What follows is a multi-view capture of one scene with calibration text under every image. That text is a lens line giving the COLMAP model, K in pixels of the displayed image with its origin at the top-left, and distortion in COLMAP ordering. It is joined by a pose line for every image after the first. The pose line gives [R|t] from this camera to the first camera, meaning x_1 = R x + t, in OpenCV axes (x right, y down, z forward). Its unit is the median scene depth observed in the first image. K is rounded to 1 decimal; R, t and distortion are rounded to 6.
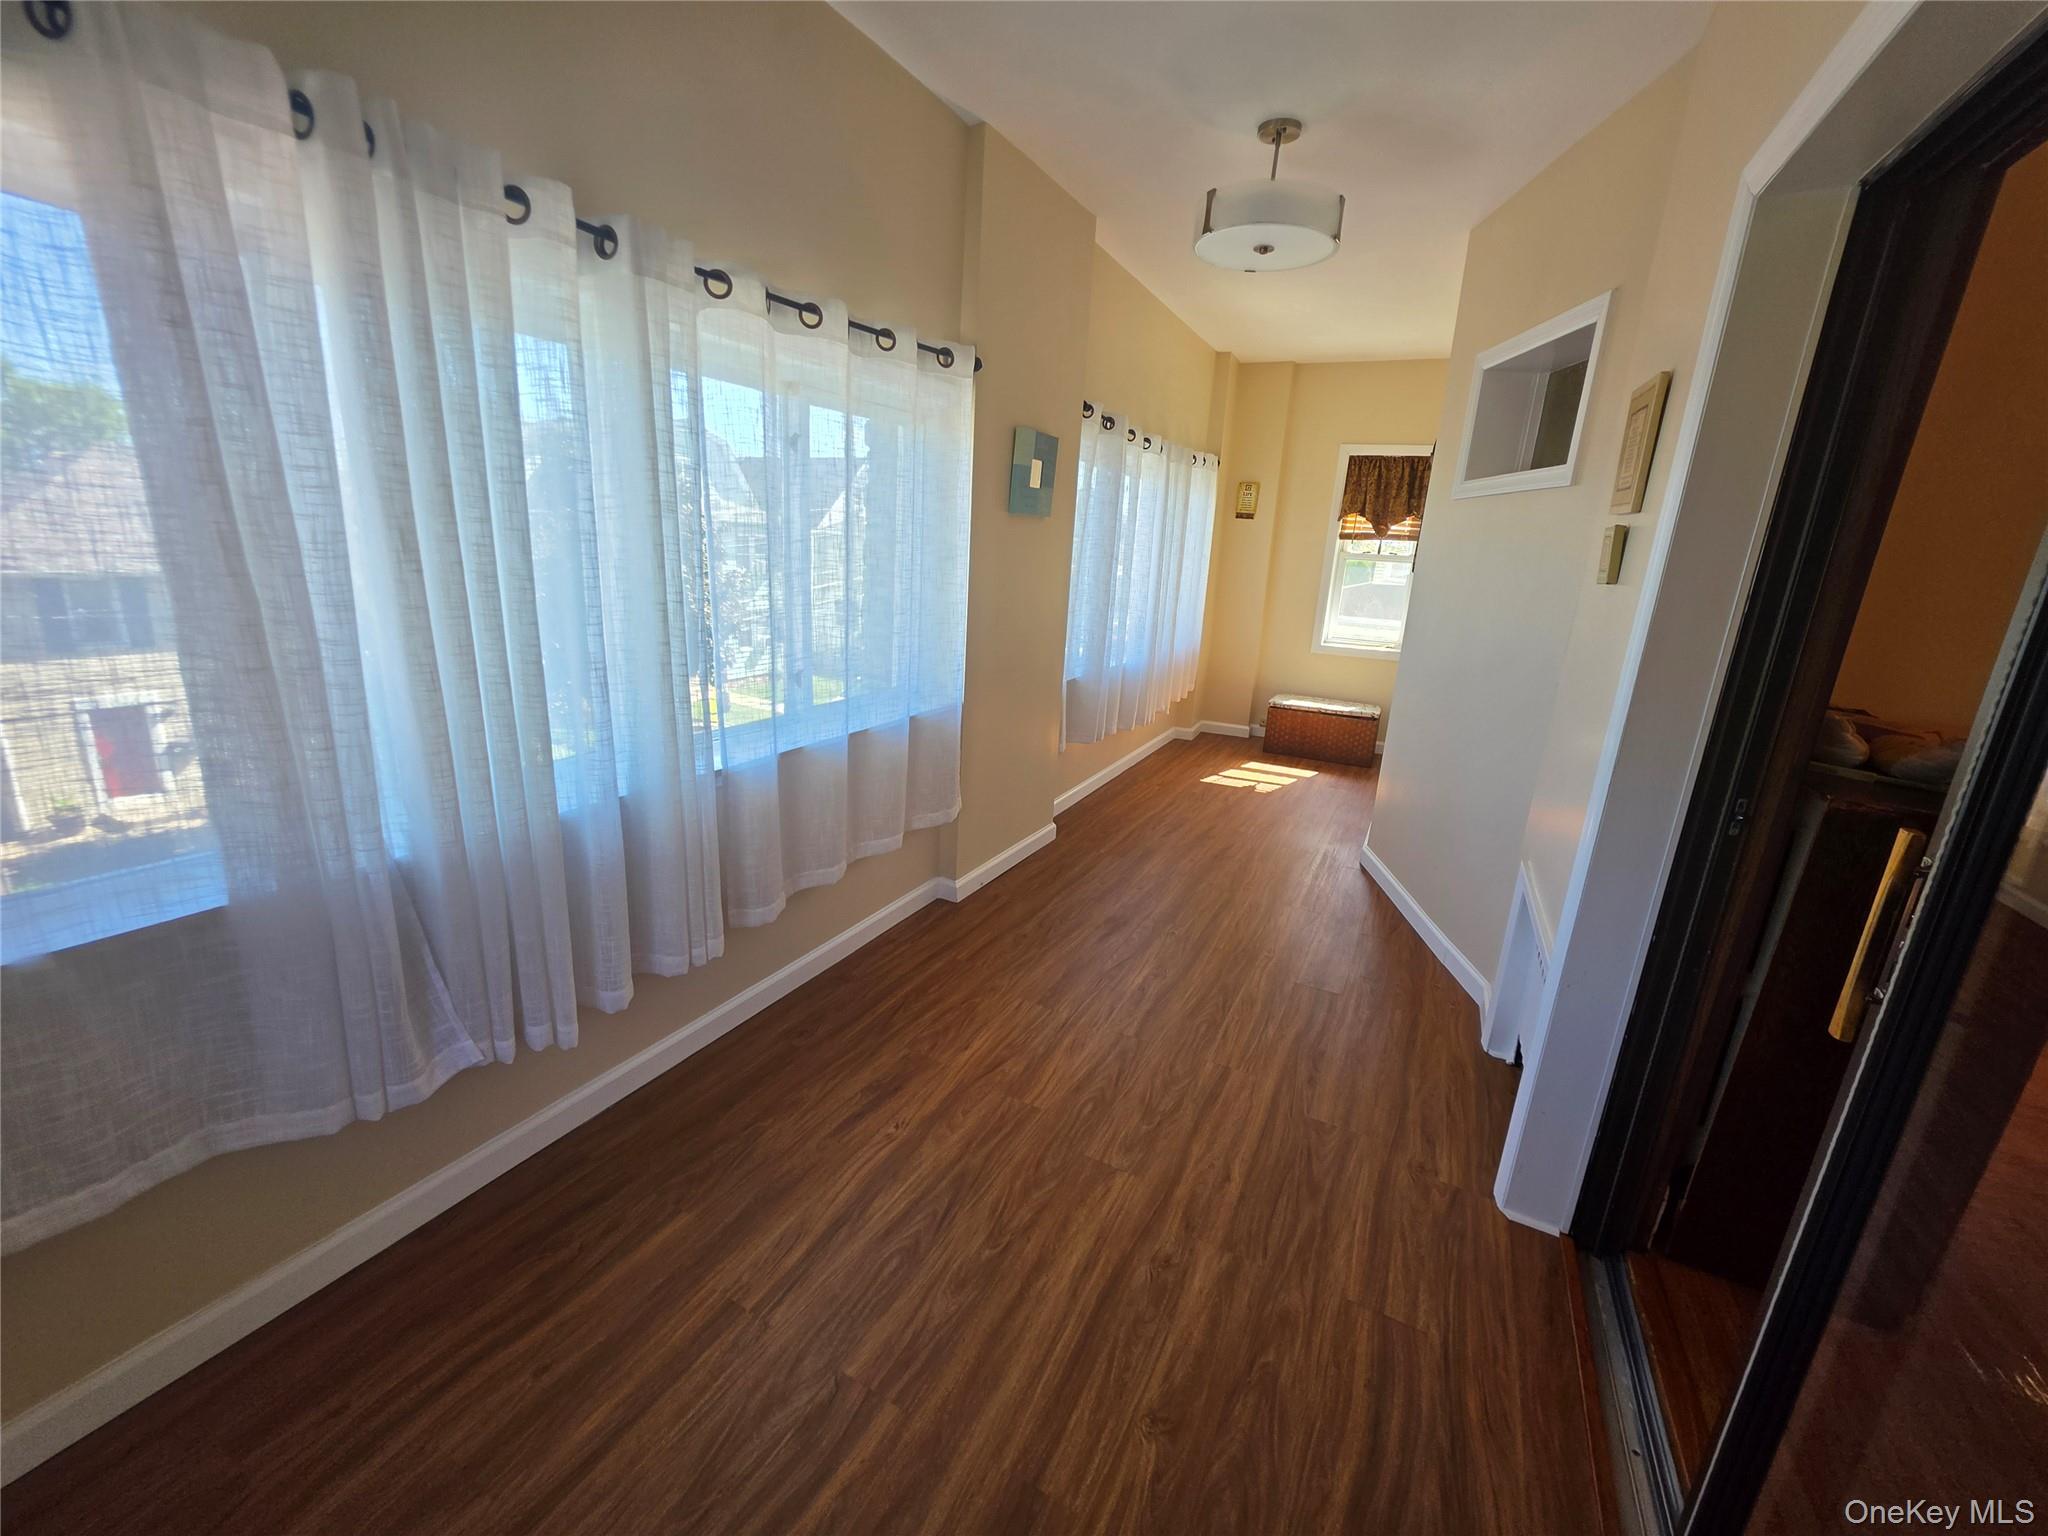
lens RADIAL K [[816.7, 0, 1015.3], [0, 816.7, 754.2], [0, 0, 1]] dist [-0.002198, 0.000024]
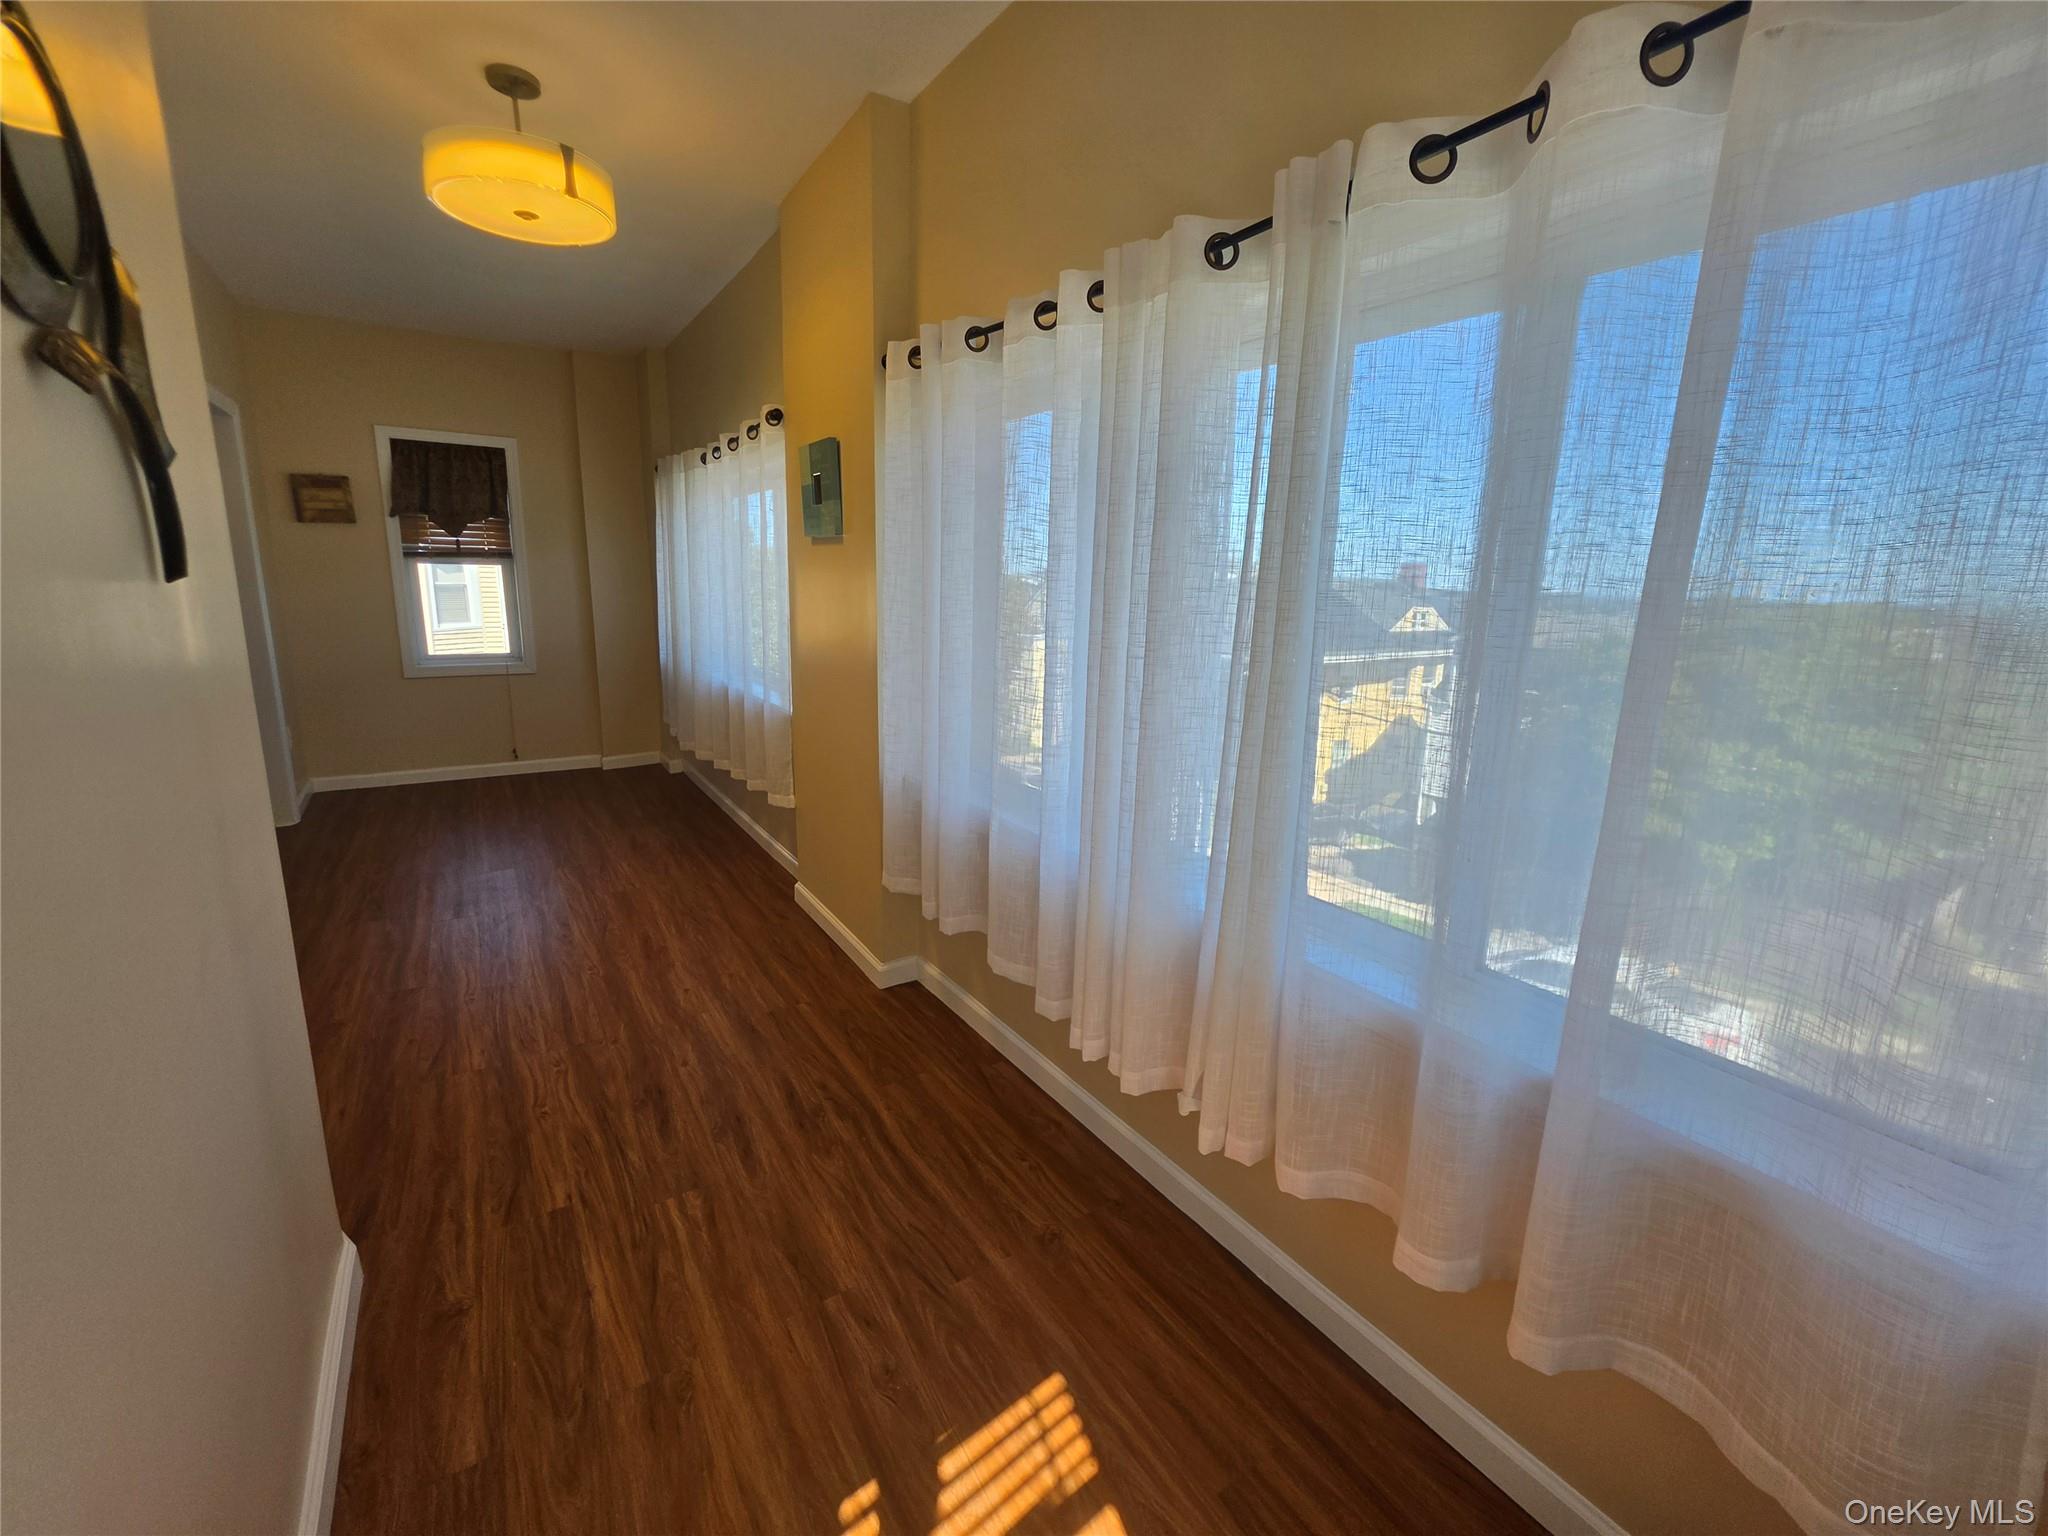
lens RADIAL K [[823.9, 0, 1026.0], [0, 823.9, 750.0], [0, 0, 1]] dist [-0.002537, 0.000336]
pose [[-0.462318, 0.112642, -0.879530, 1.273857], [-0.285179, 0.920312, 0.267767, -0.667669], [0.839604, 0.374618, -0.393354, 2.845518]]
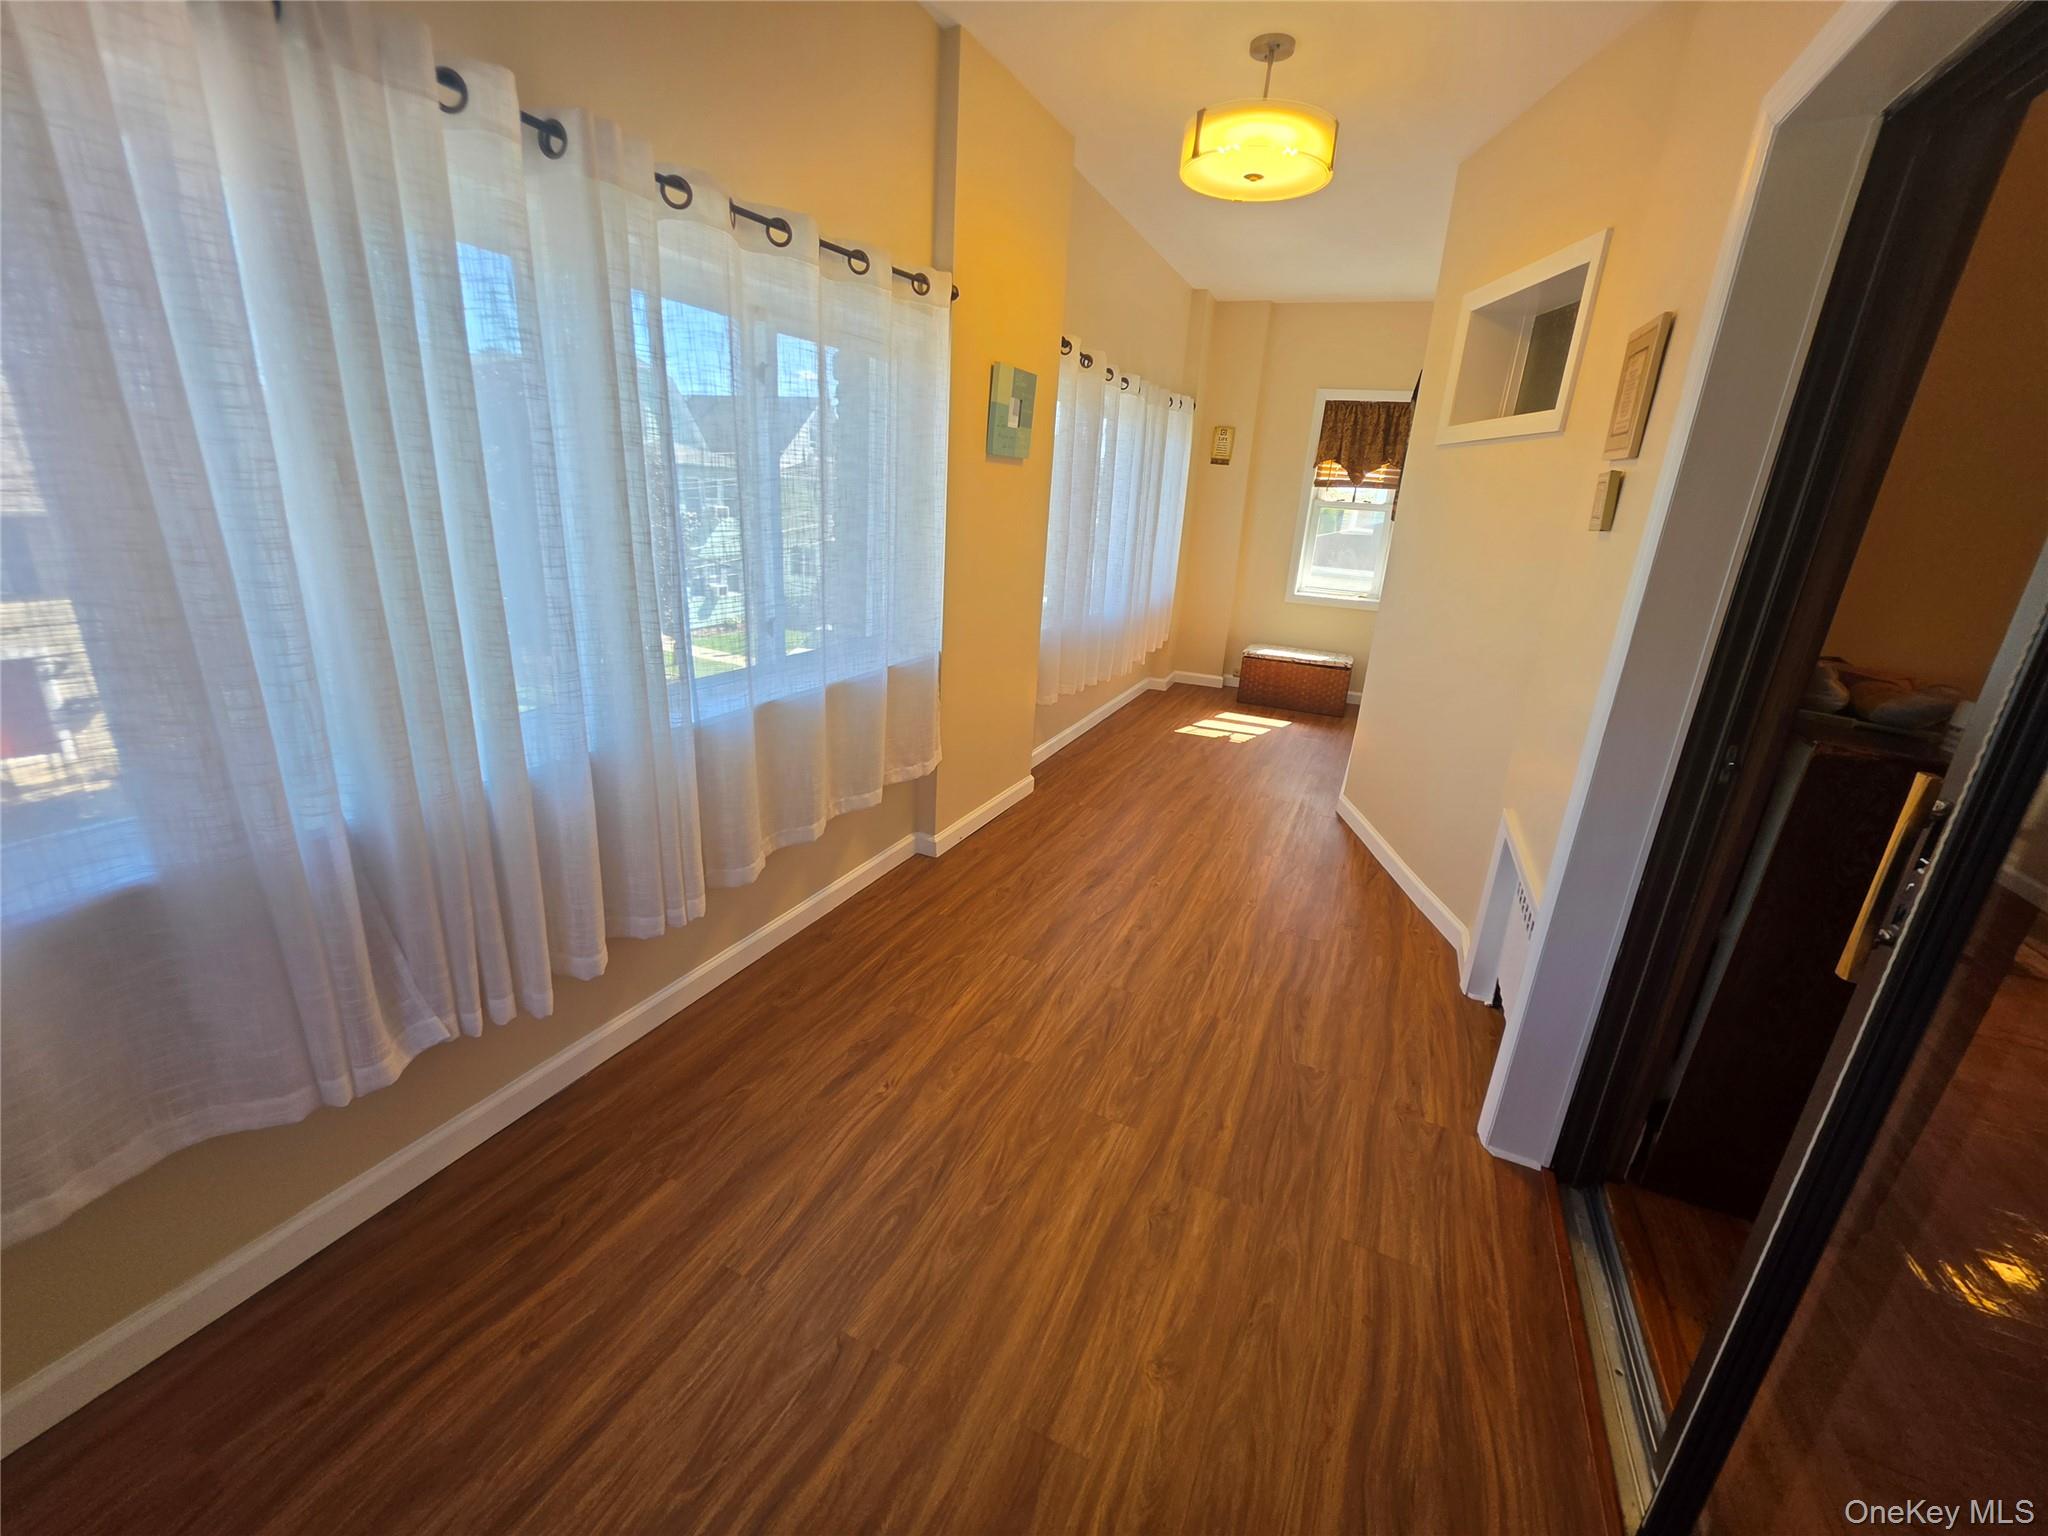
lens RADIAL K [[823.9, 0, 1026.0], [0, 823.9, 750.0], [0, 0, 1]] dist [-0.002537, 0.000336]
pose [[0.998314, -0.008694, 0.057386, -0.034669], [0.005643, 0.998573, 0.053106, 0.001266], [-0.057765, -0.052693, 0.996939, 0.025758]]
